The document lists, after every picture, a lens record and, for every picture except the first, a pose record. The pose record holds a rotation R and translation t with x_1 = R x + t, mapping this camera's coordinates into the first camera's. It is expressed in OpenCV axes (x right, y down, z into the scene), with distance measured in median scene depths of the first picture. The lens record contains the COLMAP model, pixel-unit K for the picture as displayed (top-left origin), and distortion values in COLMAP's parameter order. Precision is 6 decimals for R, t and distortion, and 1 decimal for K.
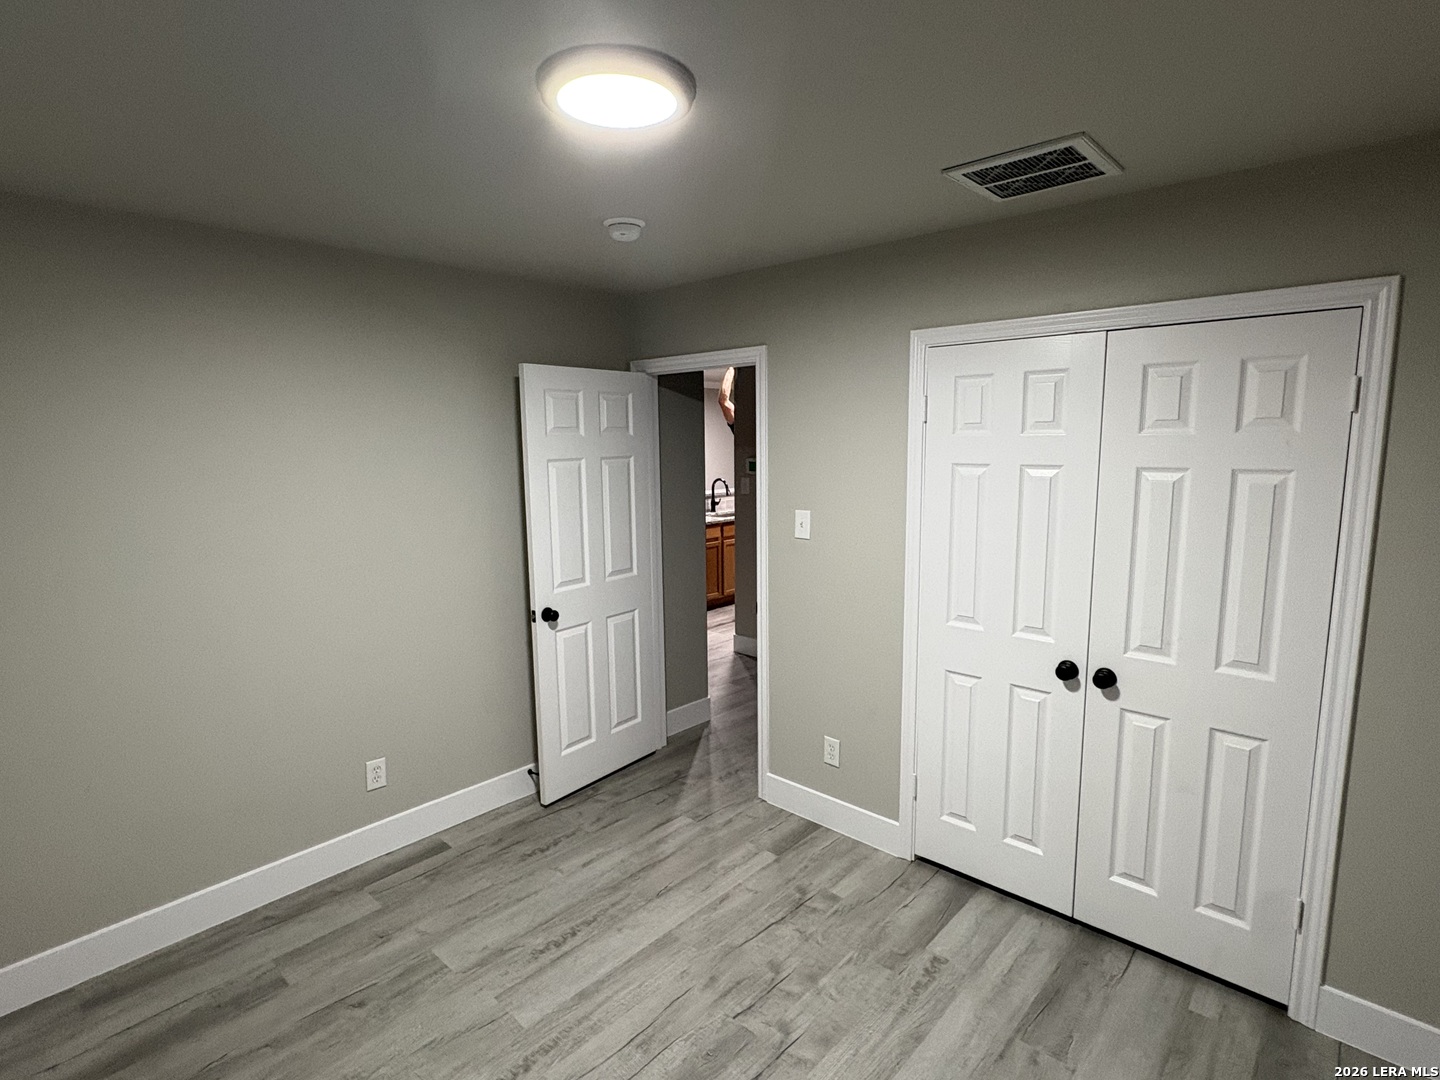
lens RADIAL K [[740.3, 0, 719.3], [0, 740.3, 541.2], [0, 0, 1]] dist [-0.000901, 0.000158]
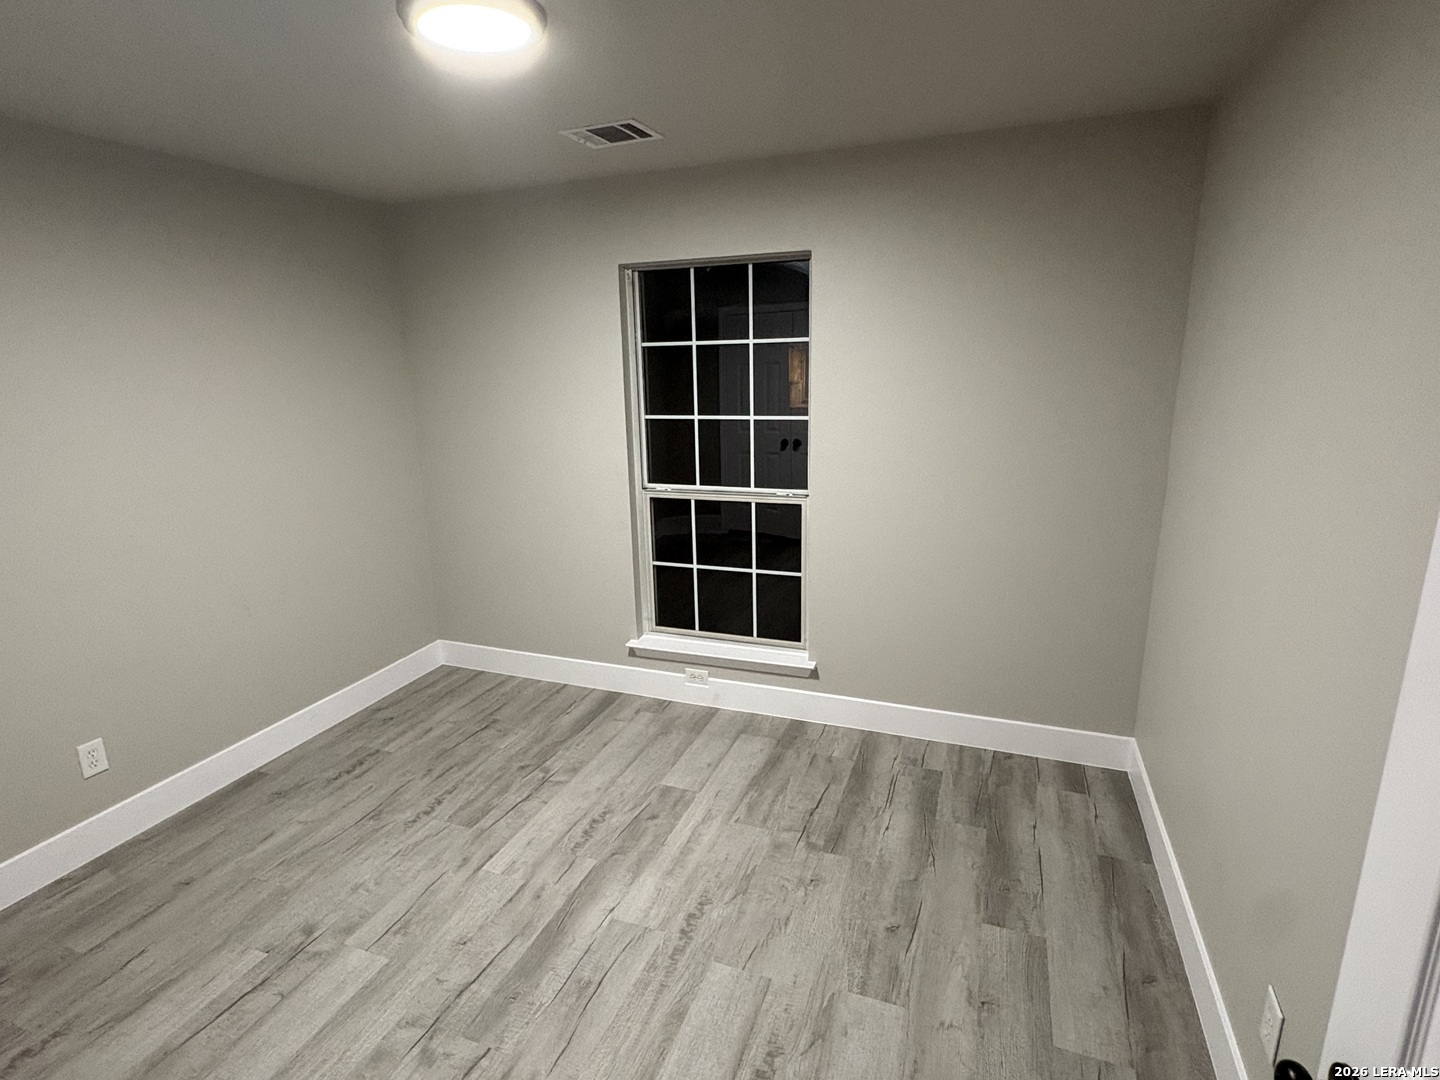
lens RADIAL K [[740.3, 0, 720.1], [0, 740.3, 541.2], [0, 0, 1]] dist [-0.000901, 0.000158]
pose [[-0.929815, 0.120655, -0.347688, -0.001031], [-0.016741, 0.929888, 0.367460, -0.200650], [0.367647, 0.347491, -0.862604, 1.584620]]
